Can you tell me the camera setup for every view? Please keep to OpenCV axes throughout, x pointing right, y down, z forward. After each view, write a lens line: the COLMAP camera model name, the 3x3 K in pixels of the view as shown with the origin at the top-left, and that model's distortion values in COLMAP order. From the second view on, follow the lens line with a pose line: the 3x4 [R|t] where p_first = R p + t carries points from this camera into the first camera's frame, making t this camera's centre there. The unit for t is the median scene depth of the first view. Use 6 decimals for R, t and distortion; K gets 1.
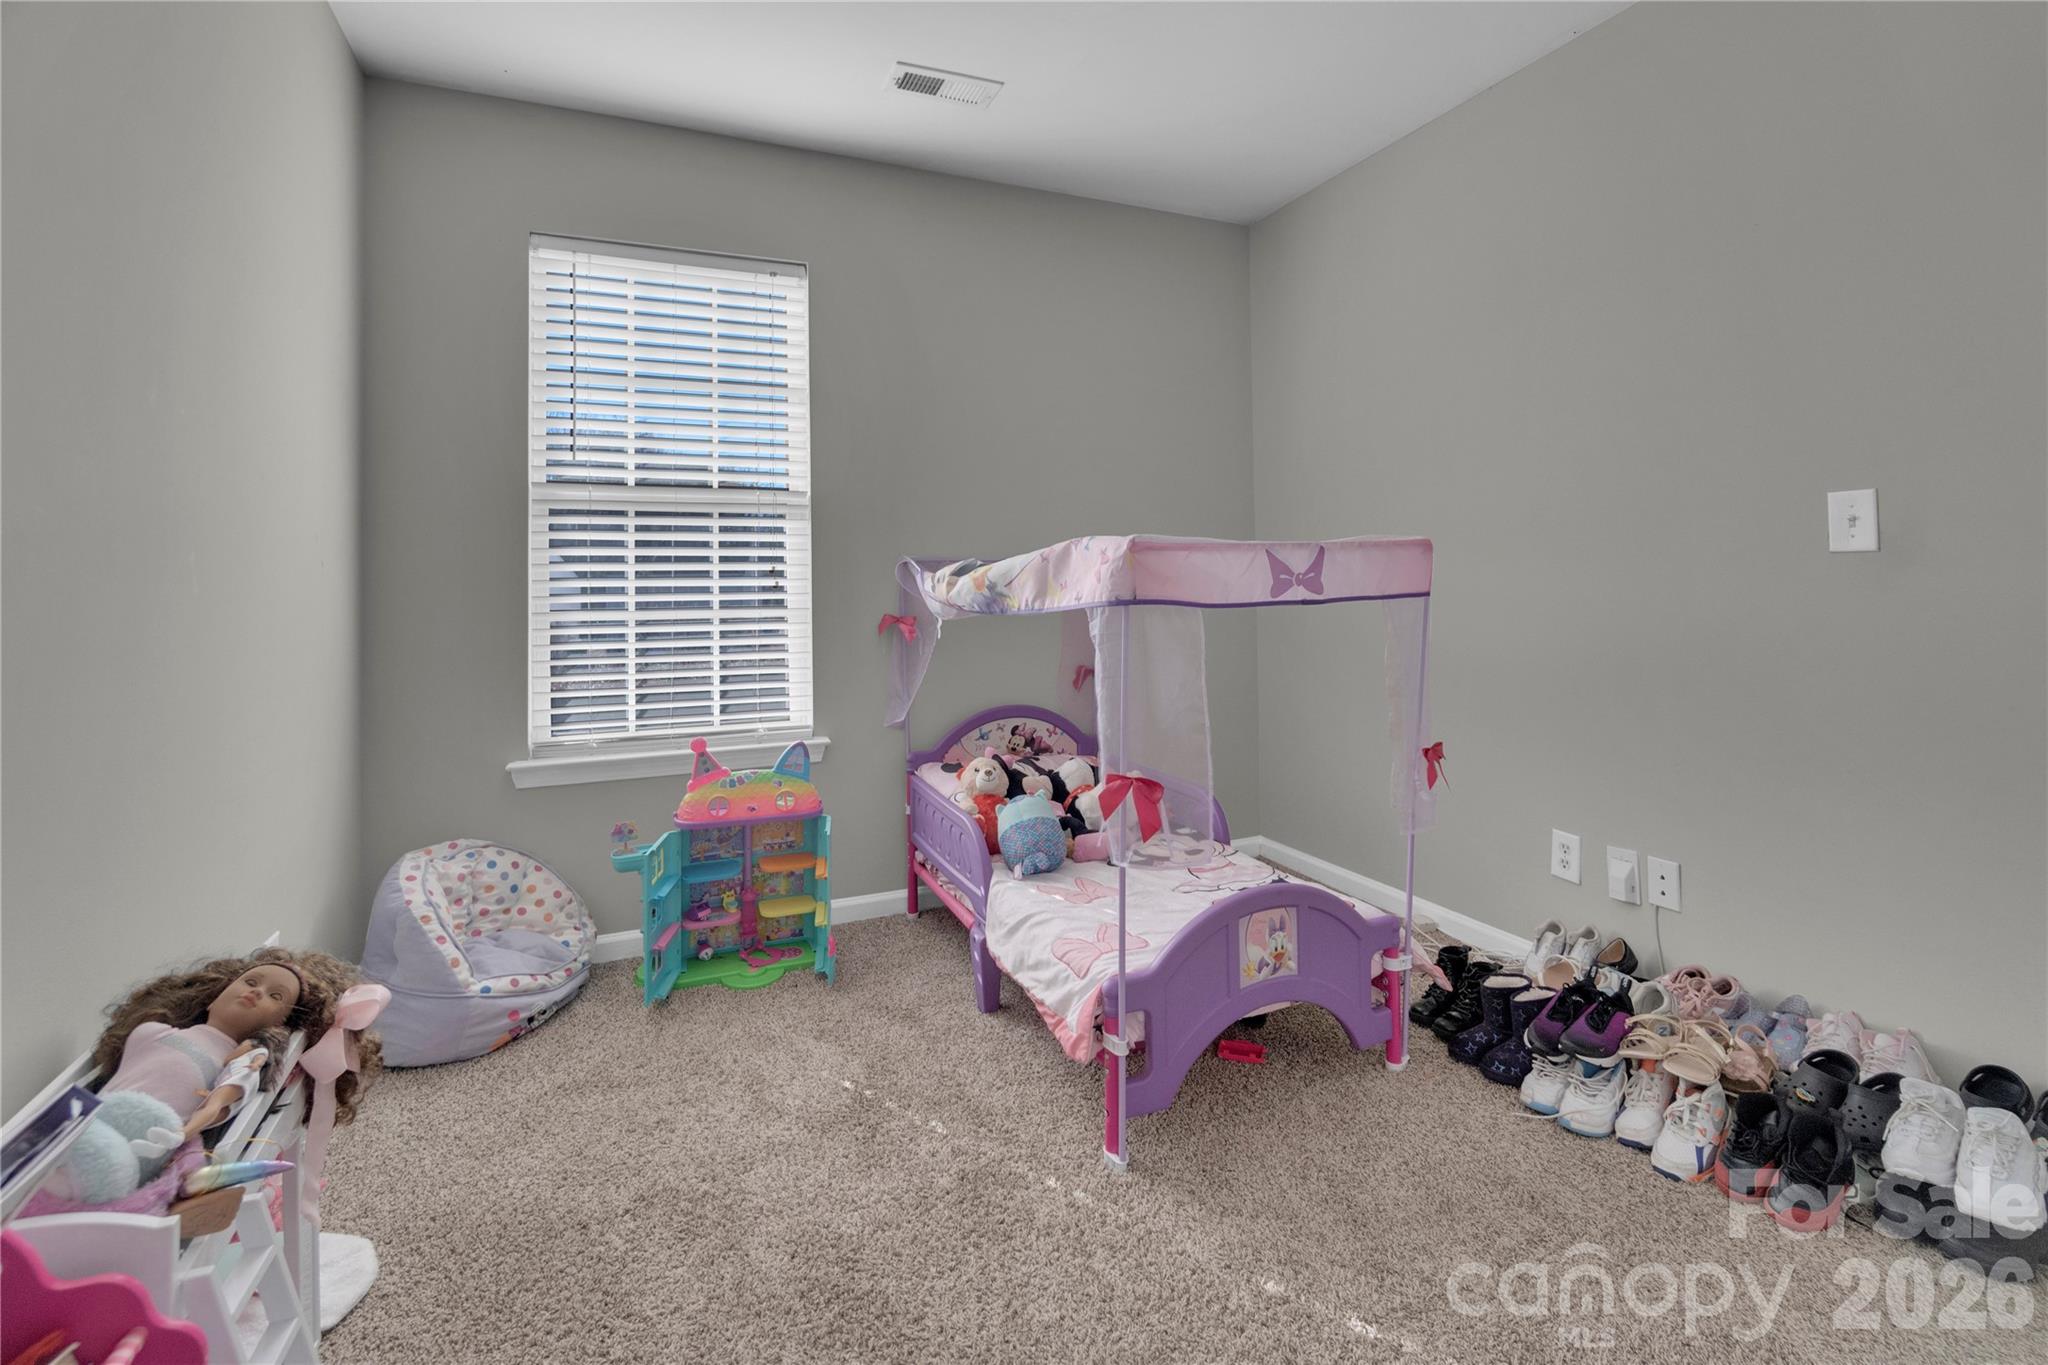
lens RADIAL K [[910.8, 0, 1034.0], [0, 910.8, 562.1], [0, 0, 1]] dist [0.000051, -0.000042]
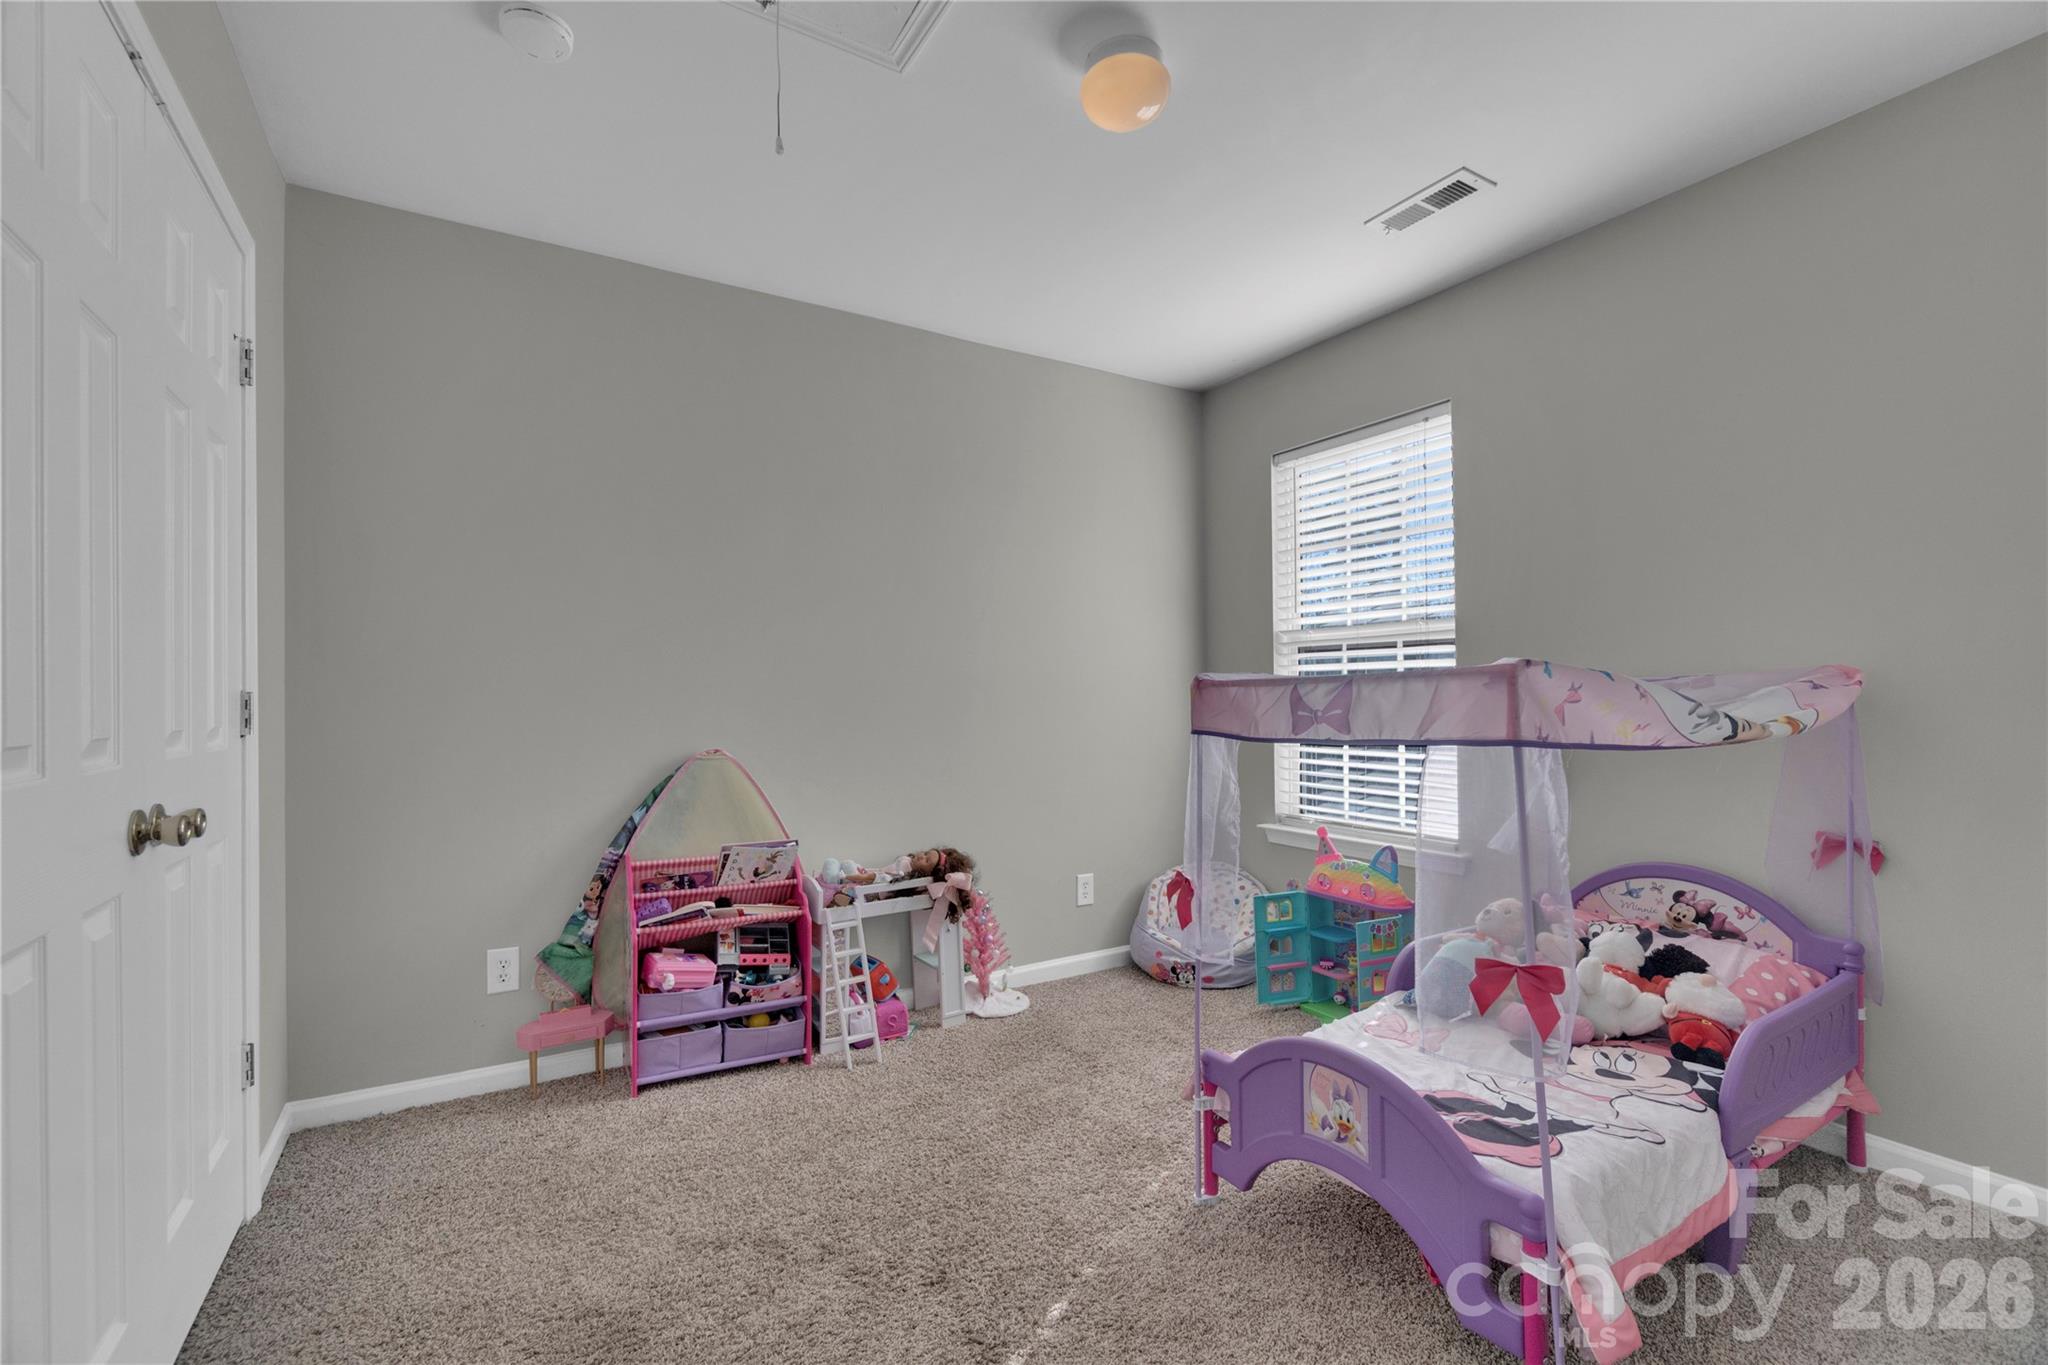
lens RADIAL K [[910.8, 0, 1026.1], [0, 910.8, 696.1], [0, 0, 1]] dist [0.000051, -0.000042]
pose [[0.129499, 0.005656, -0.991563, 0.790262], [0.023374, 0.999688, 0.008755, -0.007096], [0.991304, -0.024311, 0.129326, 0.409423]]
